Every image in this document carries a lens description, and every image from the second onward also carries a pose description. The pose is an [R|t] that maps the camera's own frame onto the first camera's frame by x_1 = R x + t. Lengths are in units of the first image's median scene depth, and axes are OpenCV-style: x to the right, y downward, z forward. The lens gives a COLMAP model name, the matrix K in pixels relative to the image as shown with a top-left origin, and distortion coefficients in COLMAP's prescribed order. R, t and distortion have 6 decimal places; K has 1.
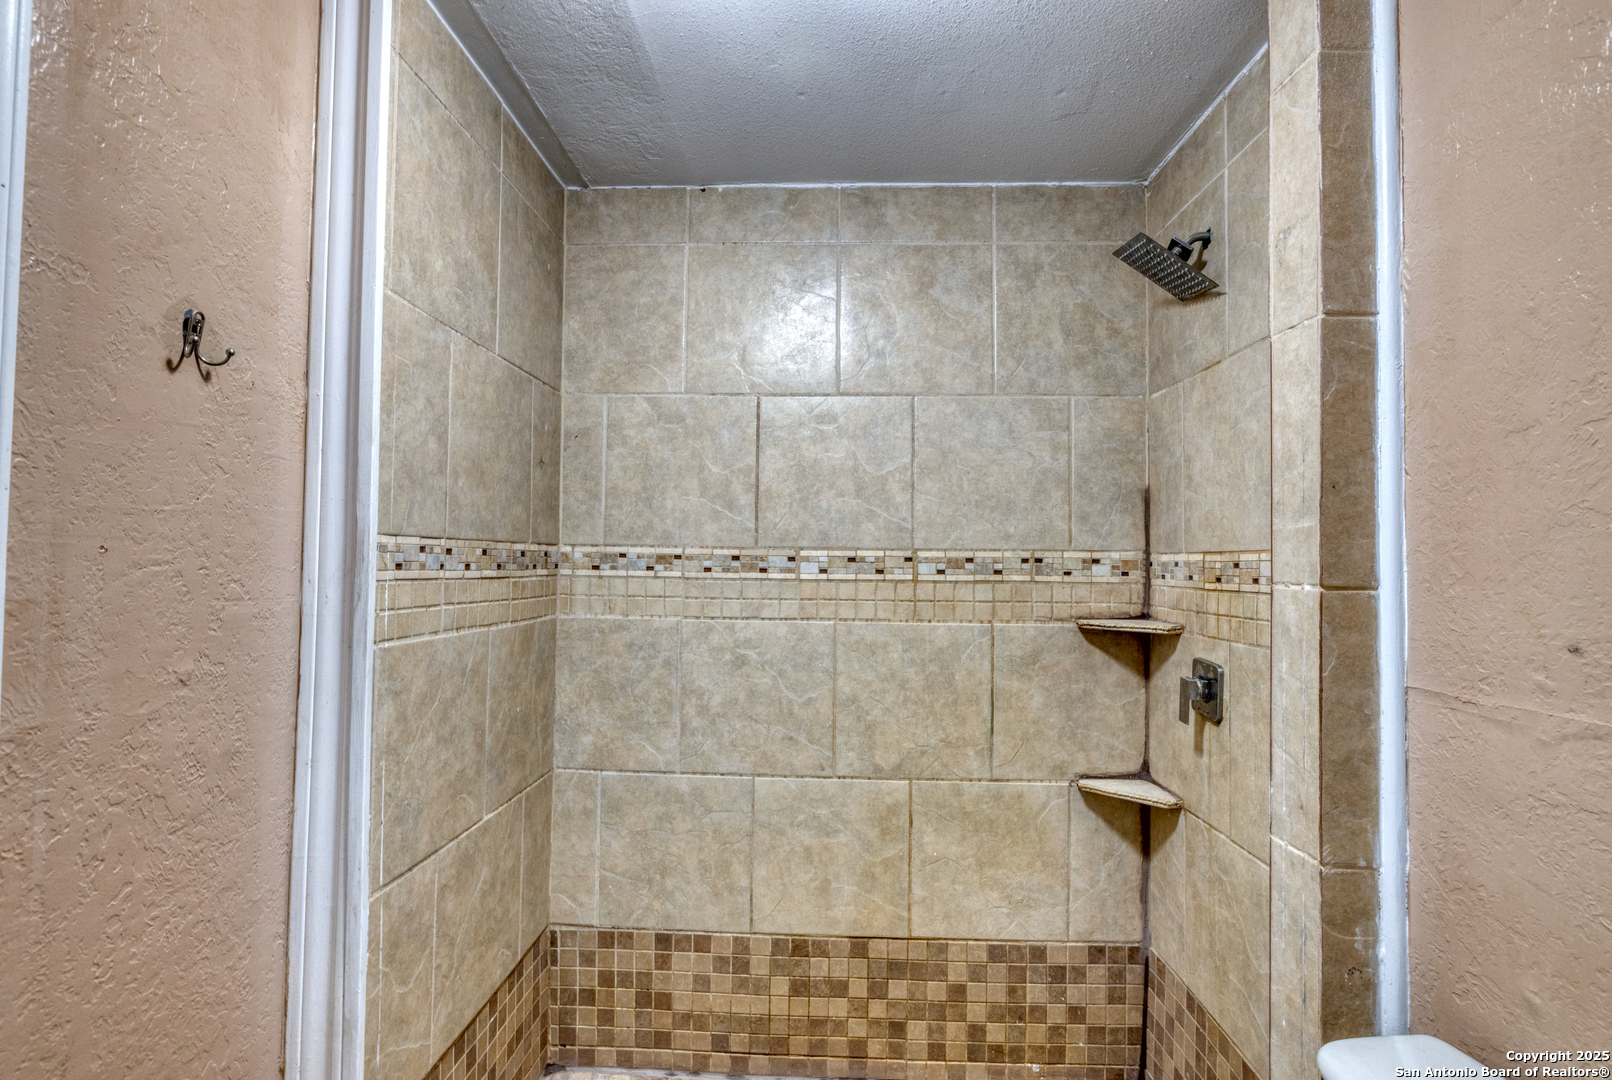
lens RADIAL K [[783.8, 0, 805.6], [0, 783.8, 537.5], [0, 0, 1]] dist [-0.008645, 0.000896]
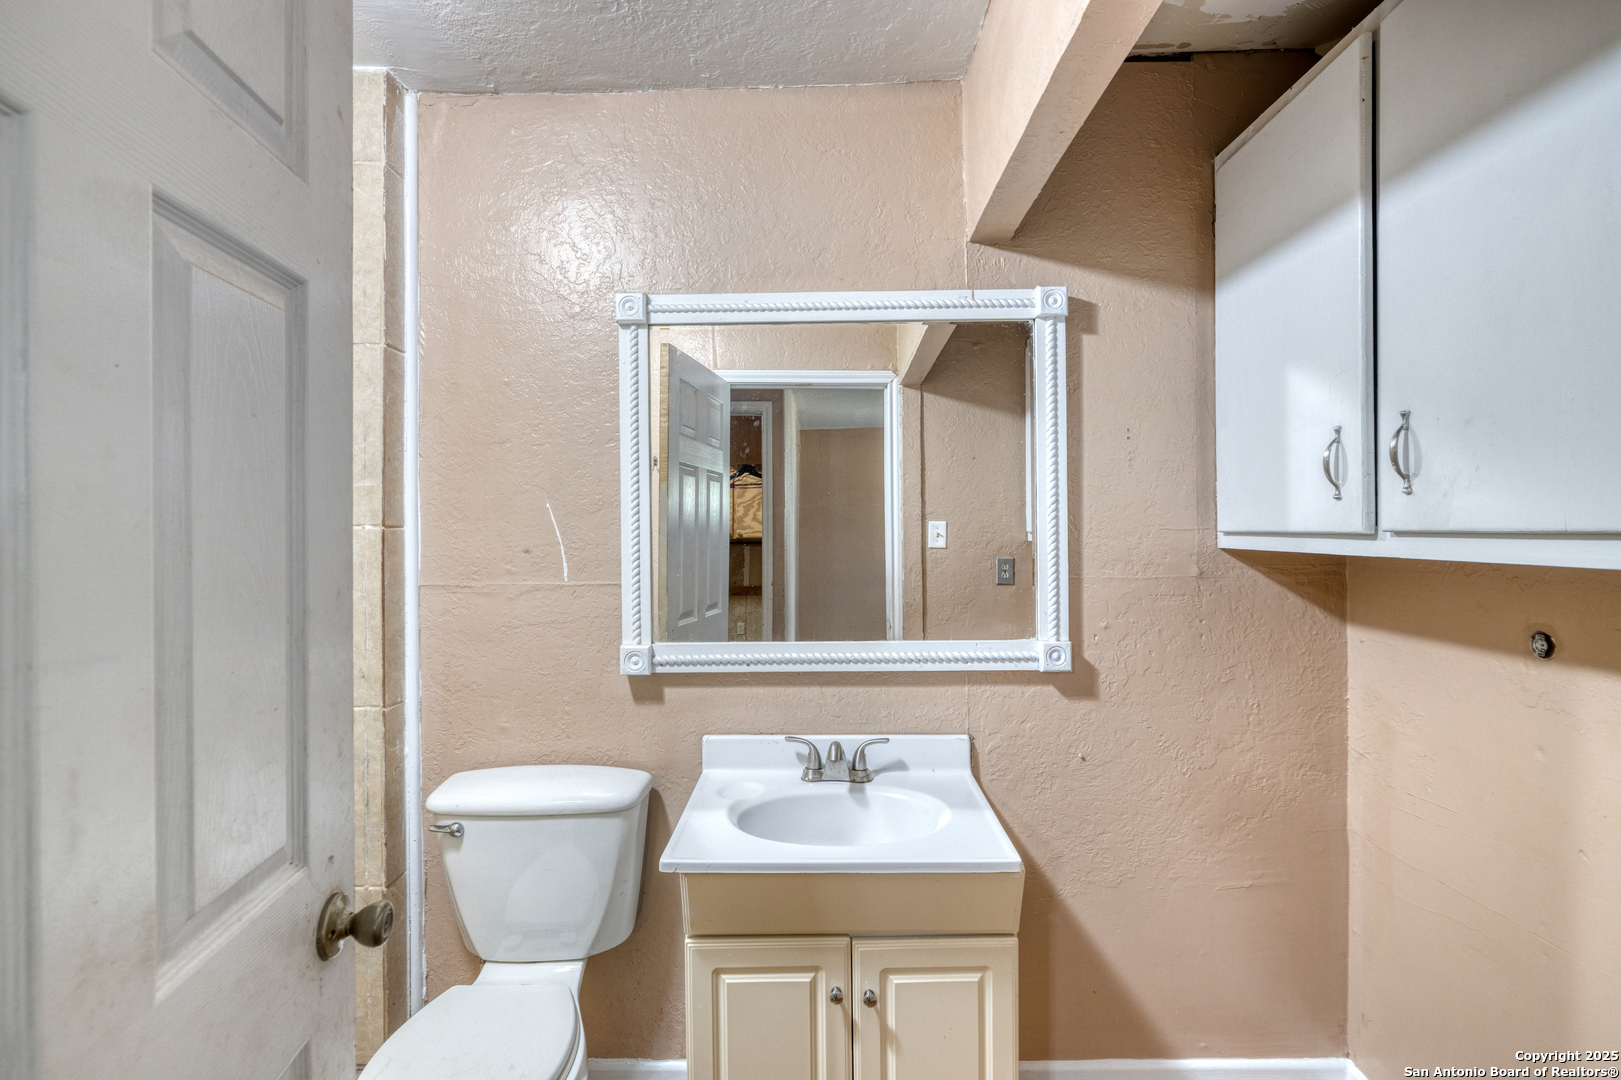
lens RADIAL K [[788.2, 0, 812.0], [0, 788.2, 530.7], [0, 0, 1]] dist [-0.008645, 0.000896]
pose [[-0.036663, -0.022446, 0.999076, -0.894102], [-0.032009, 0.999261, 0.021275, 0.013026], [-0.998815, -0.031199, -0.037354, 0.228586]]
